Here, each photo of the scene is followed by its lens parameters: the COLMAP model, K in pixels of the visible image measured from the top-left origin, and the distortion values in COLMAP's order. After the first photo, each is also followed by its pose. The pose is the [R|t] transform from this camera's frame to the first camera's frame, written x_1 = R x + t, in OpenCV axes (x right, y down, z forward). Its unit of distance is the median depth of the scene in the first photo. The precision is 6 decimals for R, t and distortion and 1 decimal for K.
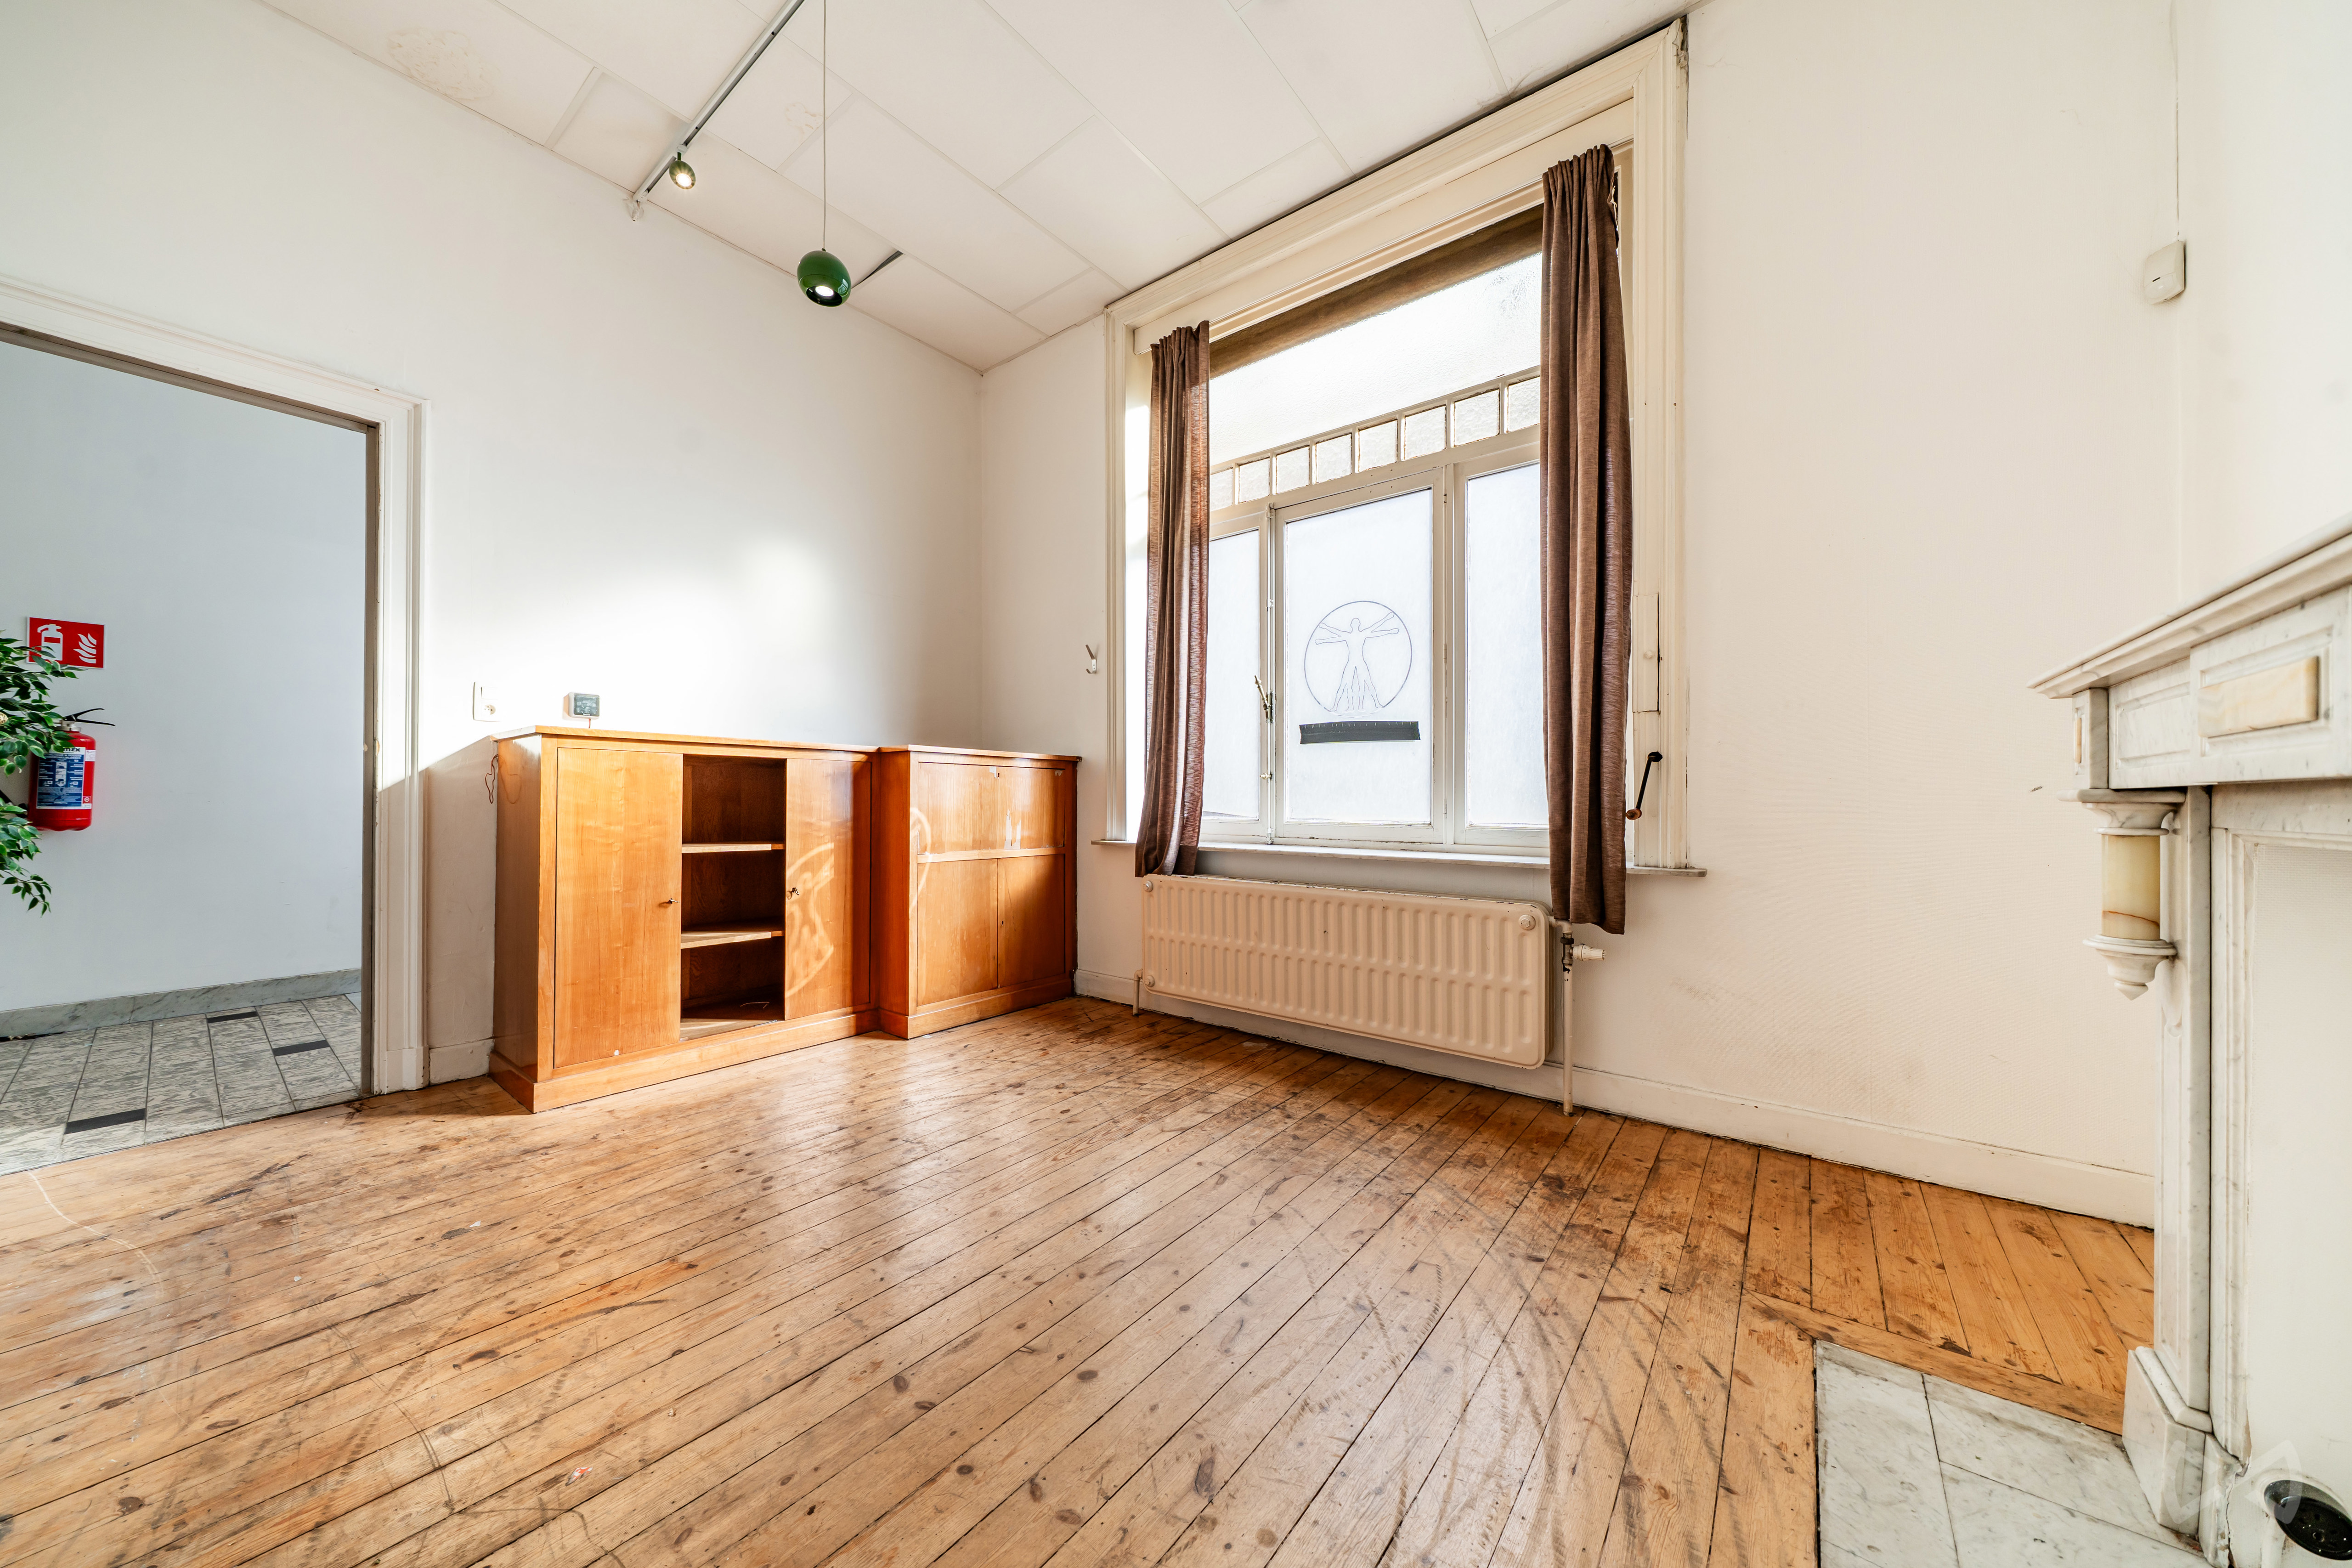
lens RADIAL K [[803.1, 0, 1176.1], [0, 803.1, 793.7], [0, 0, 1]] dist [-0.004811, -0.000676]
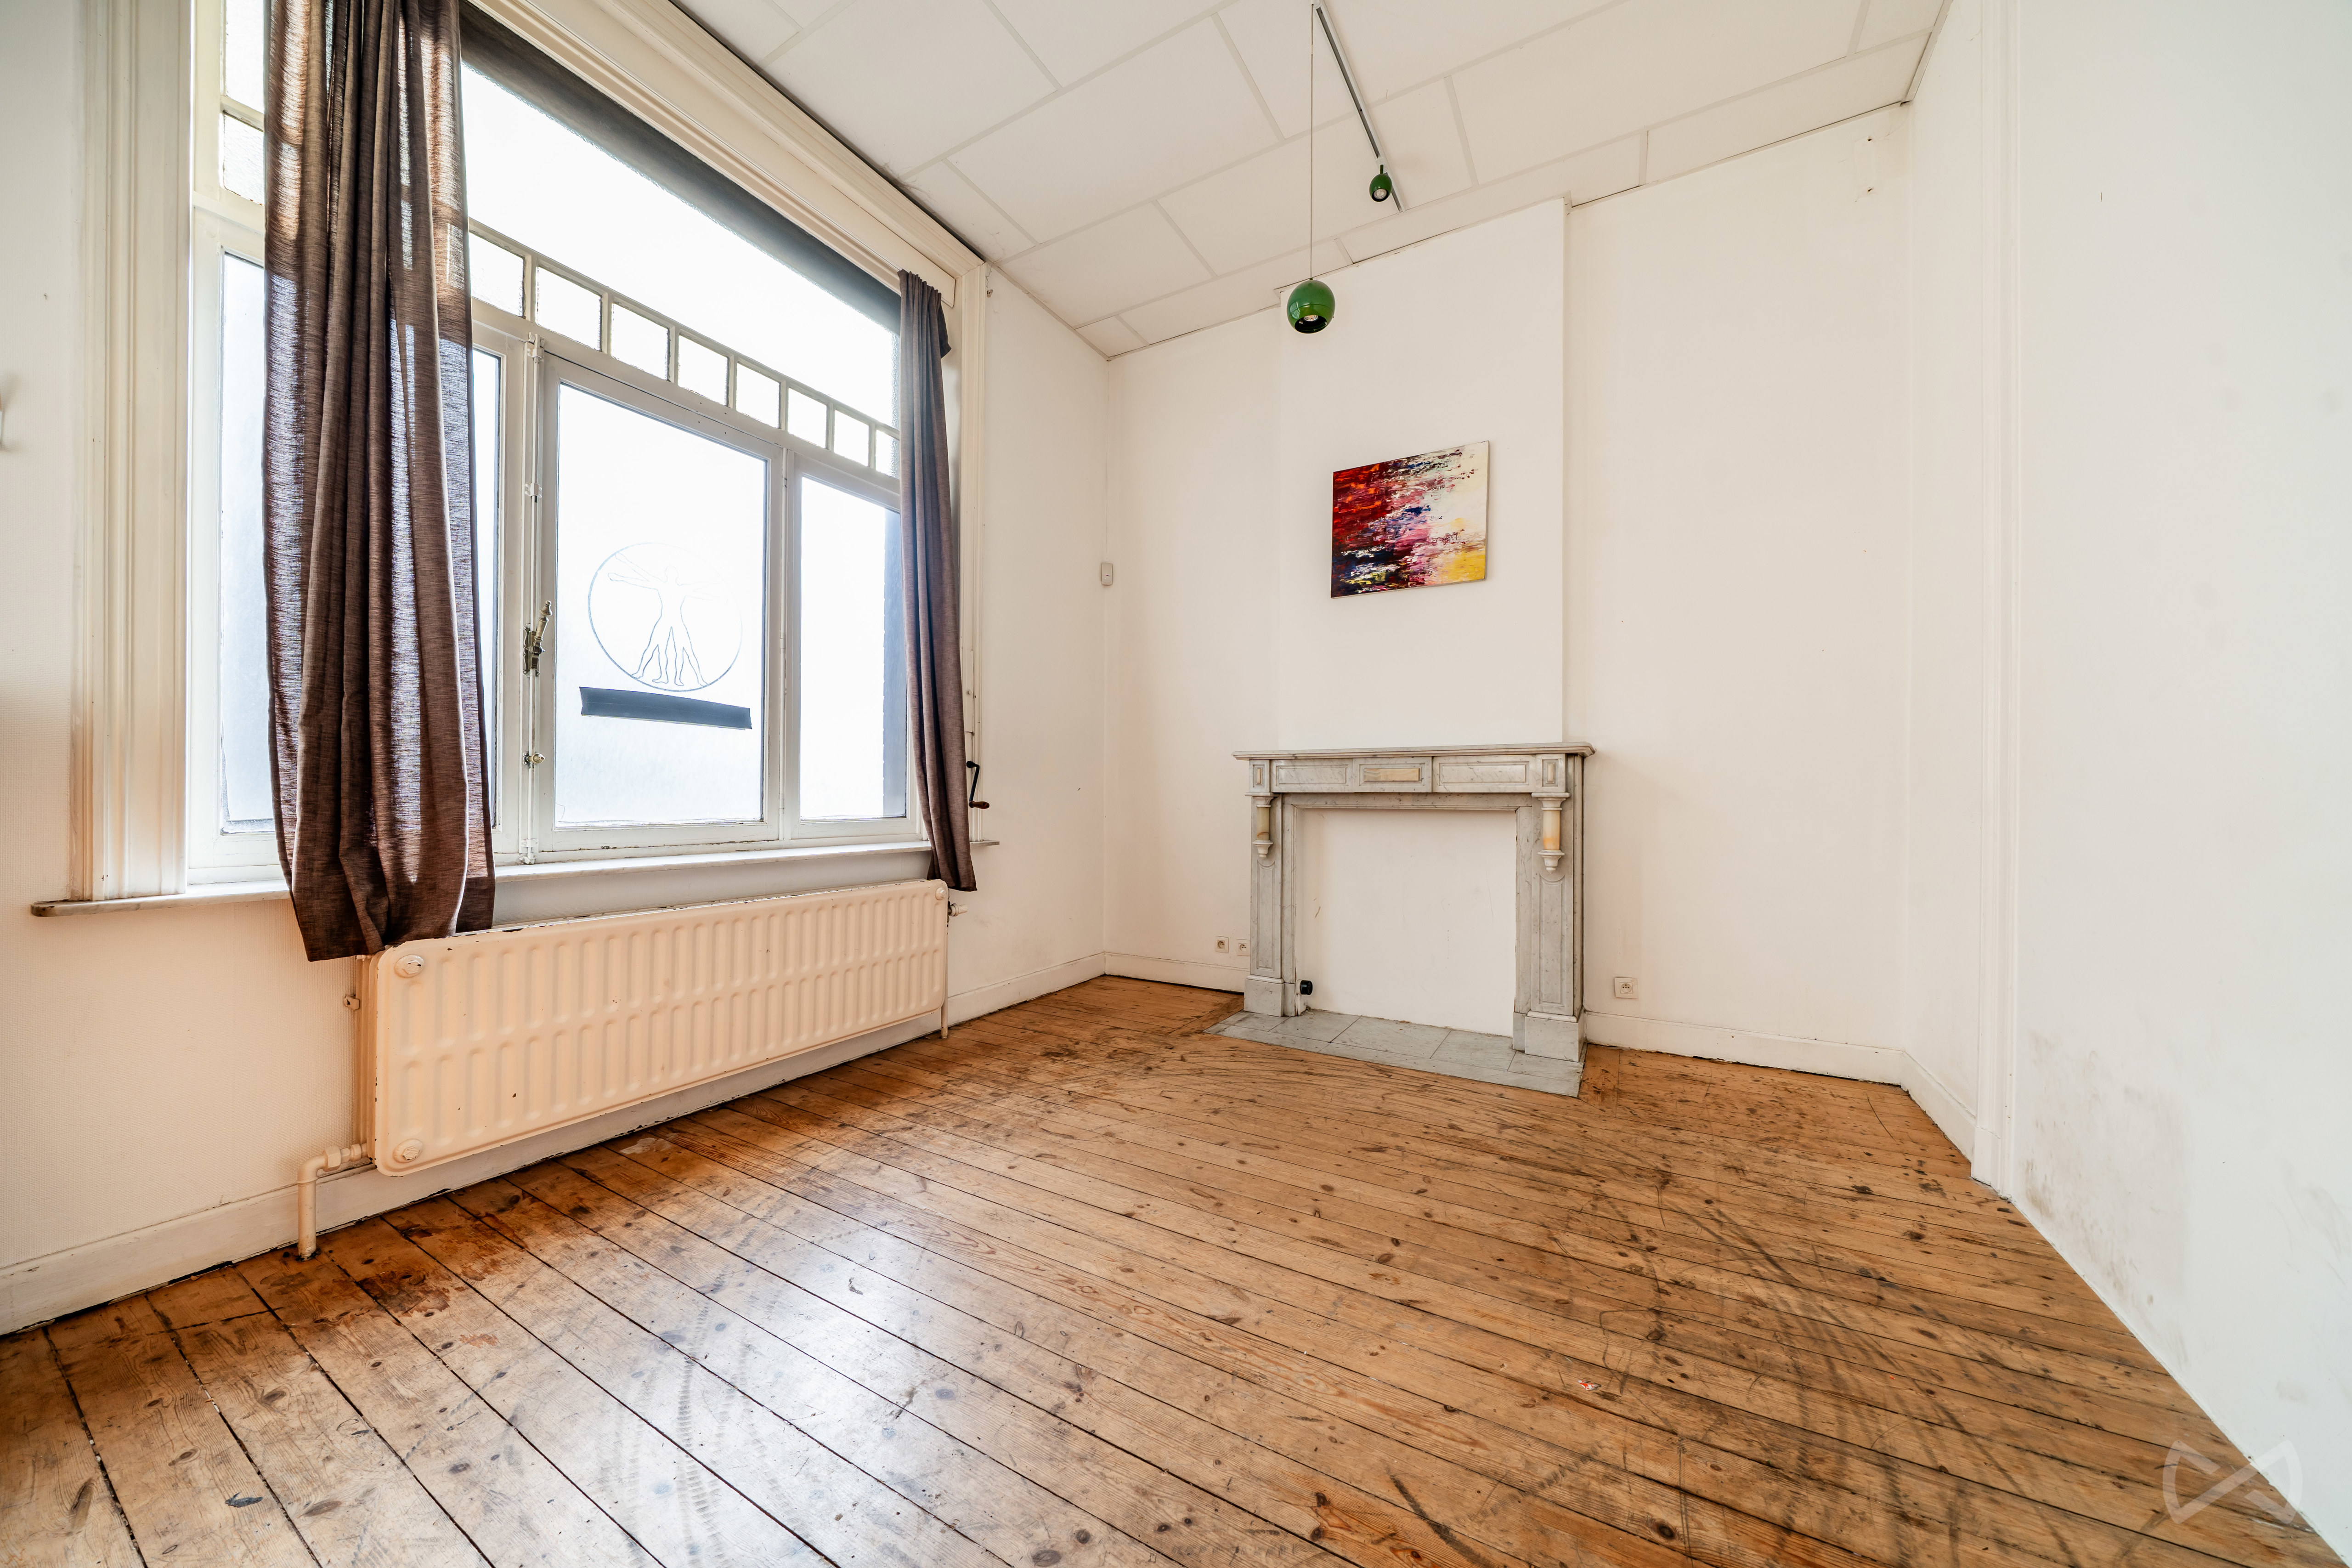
lens RADIAL K [[803.1, 0, 1171.8], [0, 803.1, 791.3], [0, 0, 1]] dist [-0.004811, -0.000676]
pose [[-0.144741, -0.002201, 0.989467, -0.827159], [-0.011500, 0.999934, 0.000542, -0.002267], [-0.989403, -0.011300, -0.144757, 0.812345]]
